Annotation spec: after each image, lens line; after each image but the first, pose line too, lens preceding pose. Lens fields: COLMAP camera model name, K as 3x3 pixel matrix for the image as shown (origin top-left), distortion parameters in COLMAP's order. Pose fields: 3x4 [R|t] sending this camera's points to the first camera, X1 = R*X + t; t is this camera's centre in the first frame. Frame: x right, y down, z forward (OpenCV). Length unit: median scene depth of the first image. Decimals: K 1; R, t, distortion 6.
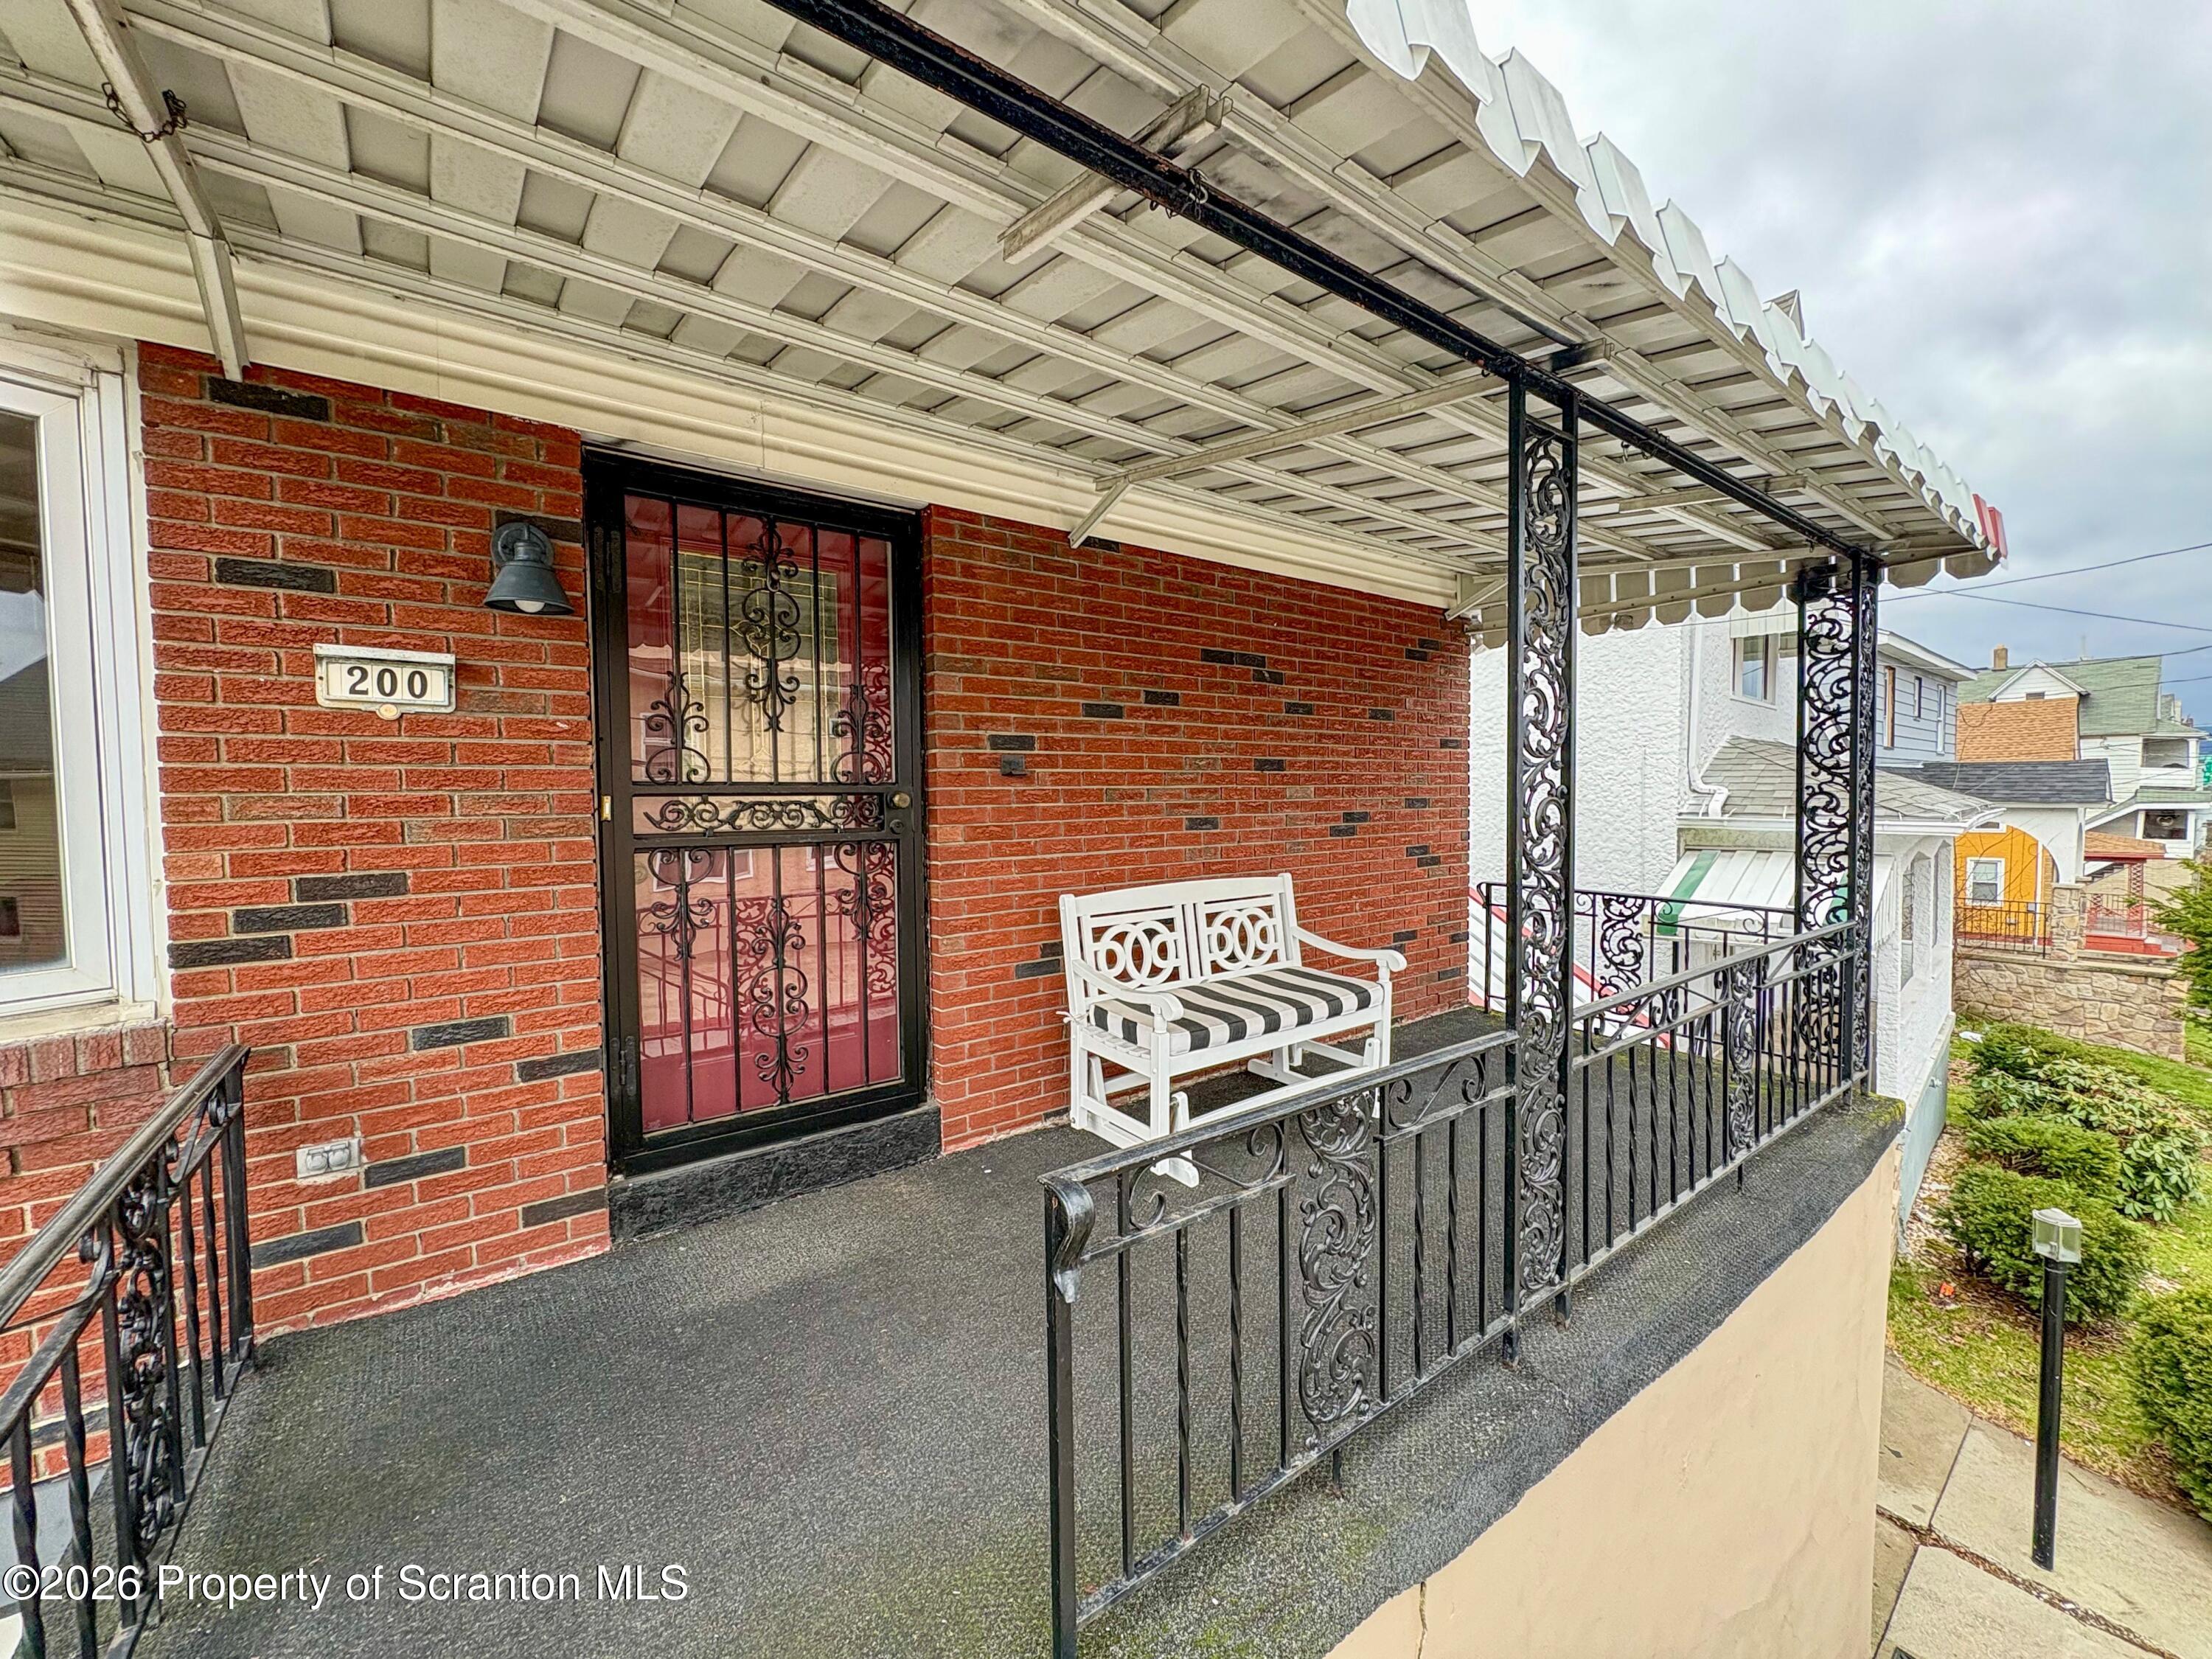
lens RADIAL K [[882.1, 0, 1110.4], [0, 882.1, 824.9], [0, 0, 1]] dist [-0.001010, -0.000147]
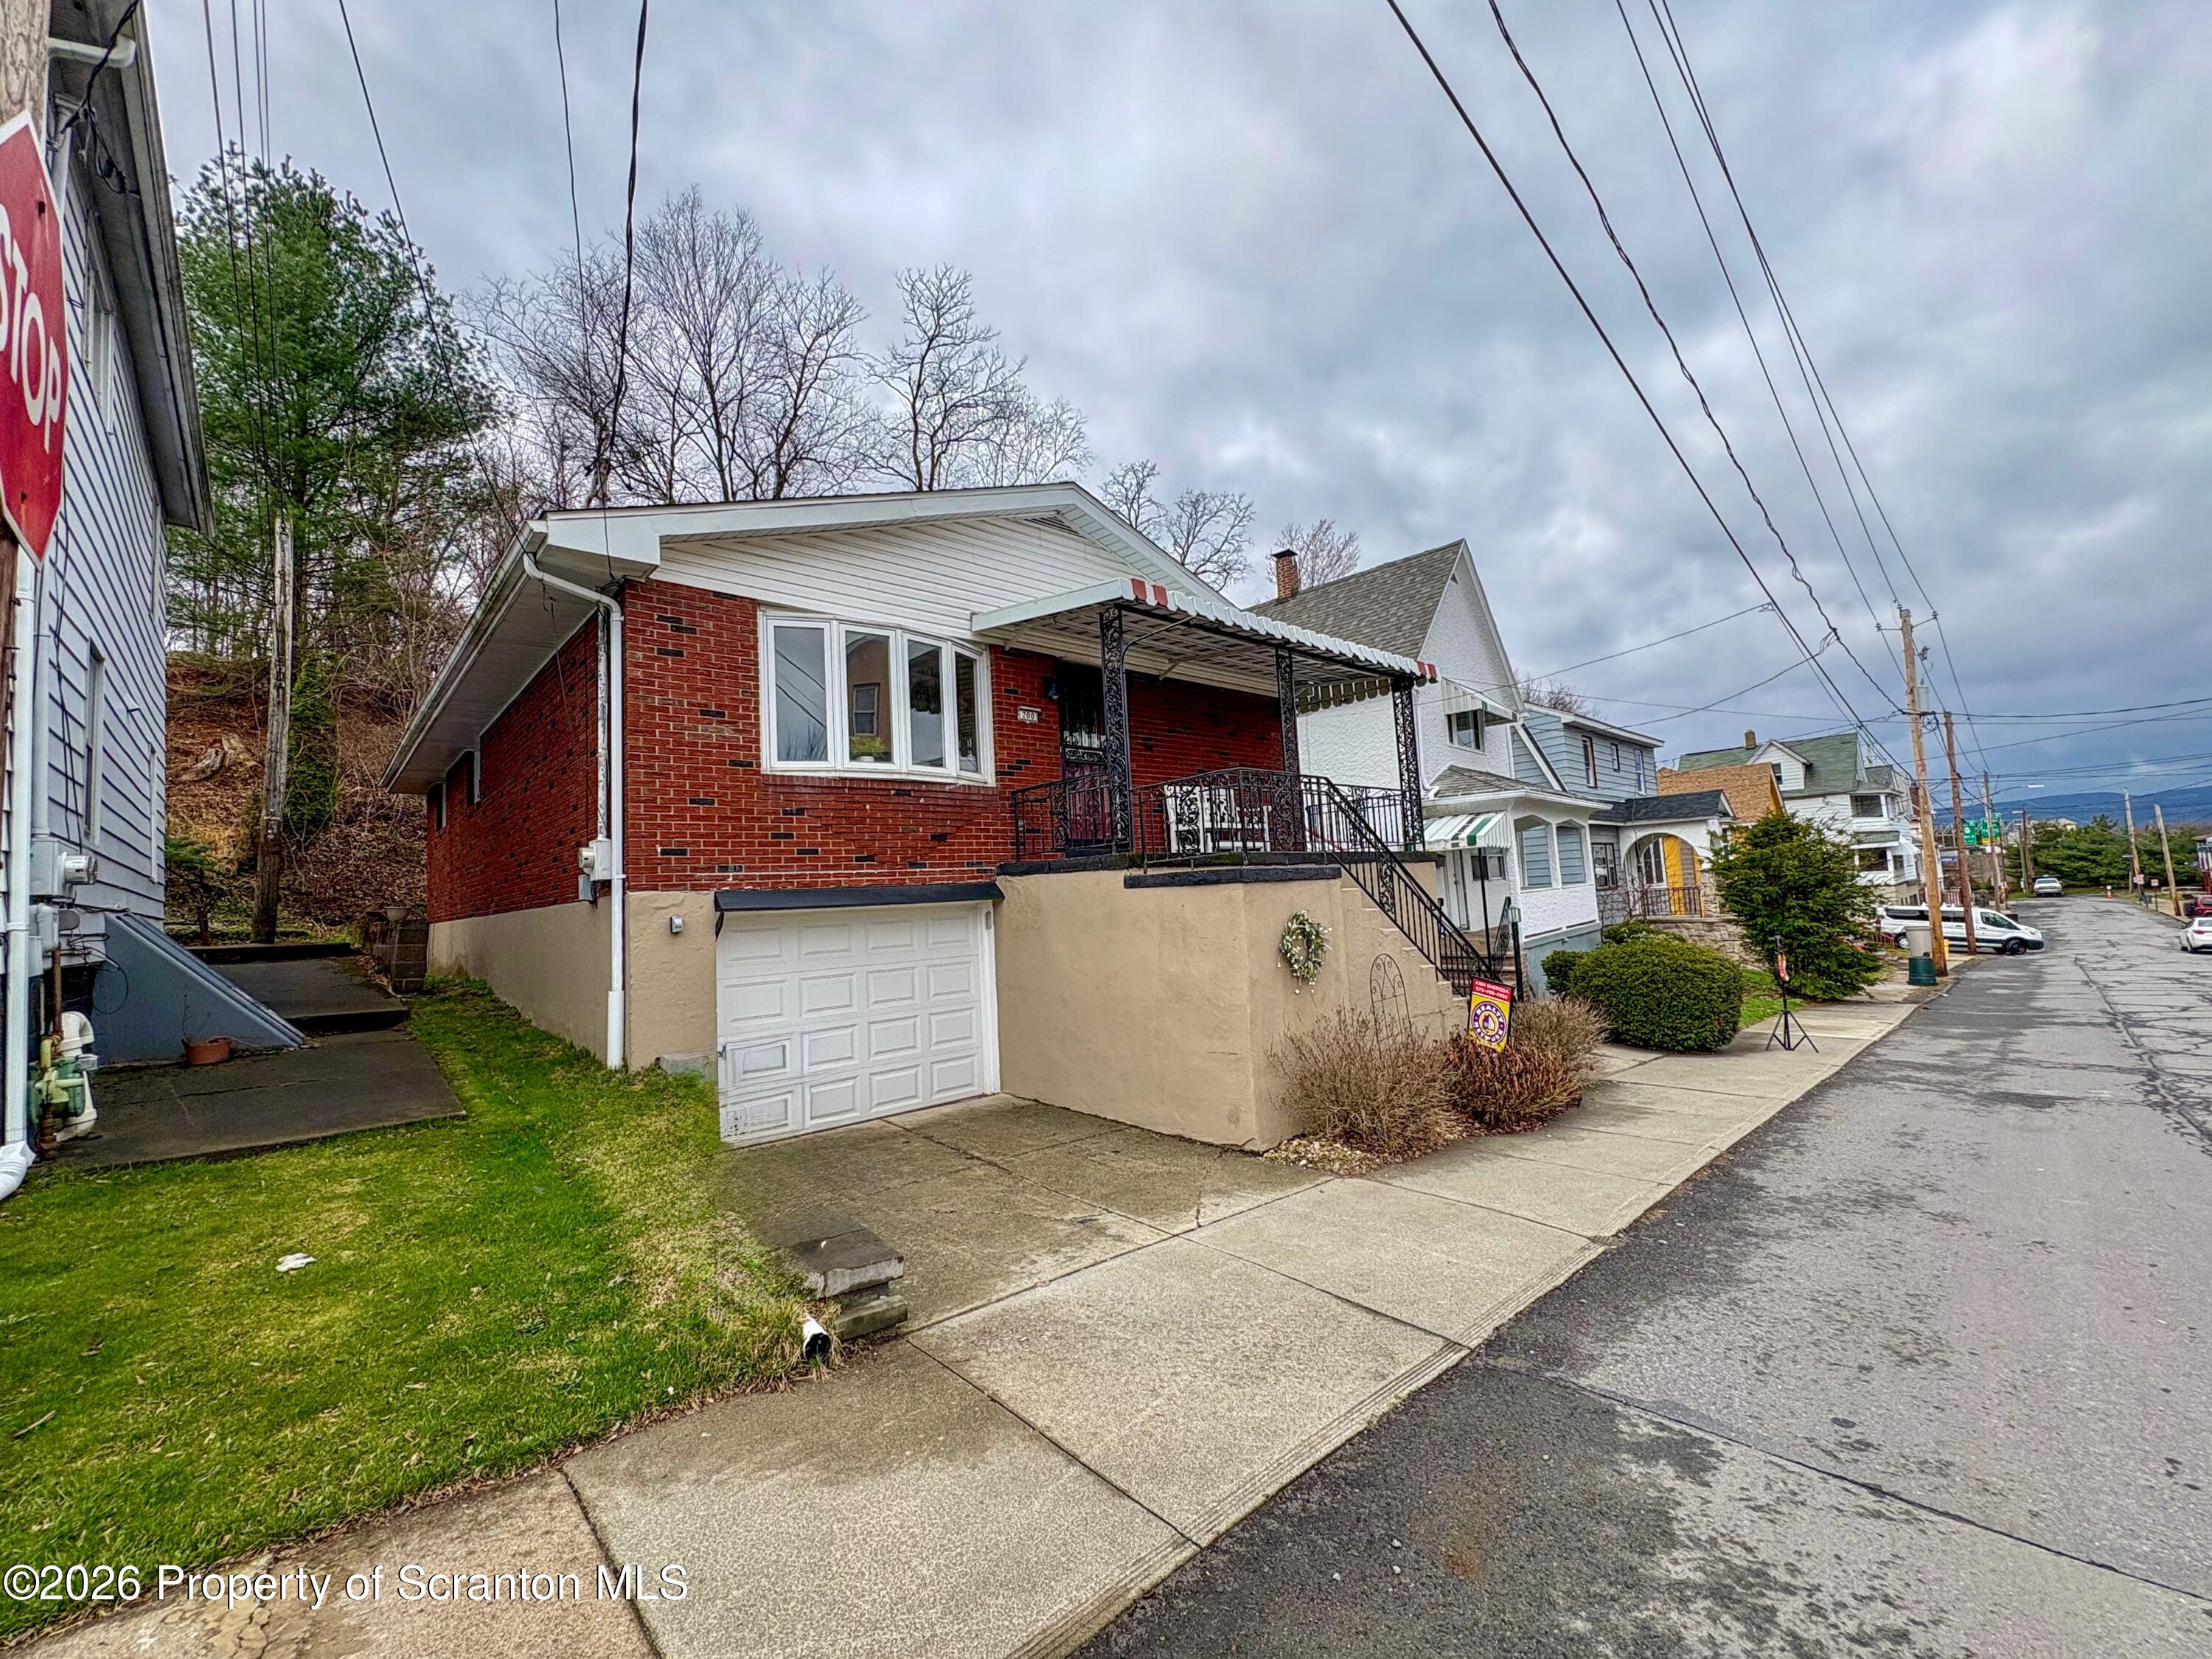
lens RADIAL K [[882.1, 0, 1110.4], [0, 882.1, 824.9], [0, 0, 1]] dist [-0.001010, -0.000147]
pose [[0.994592, -0.033311, 0.098371, -0.530497], [0.045046, 0.991802, -0.119584, 0.554594], [-0.093581, 0.123368, 0.987939, -1.980501]]
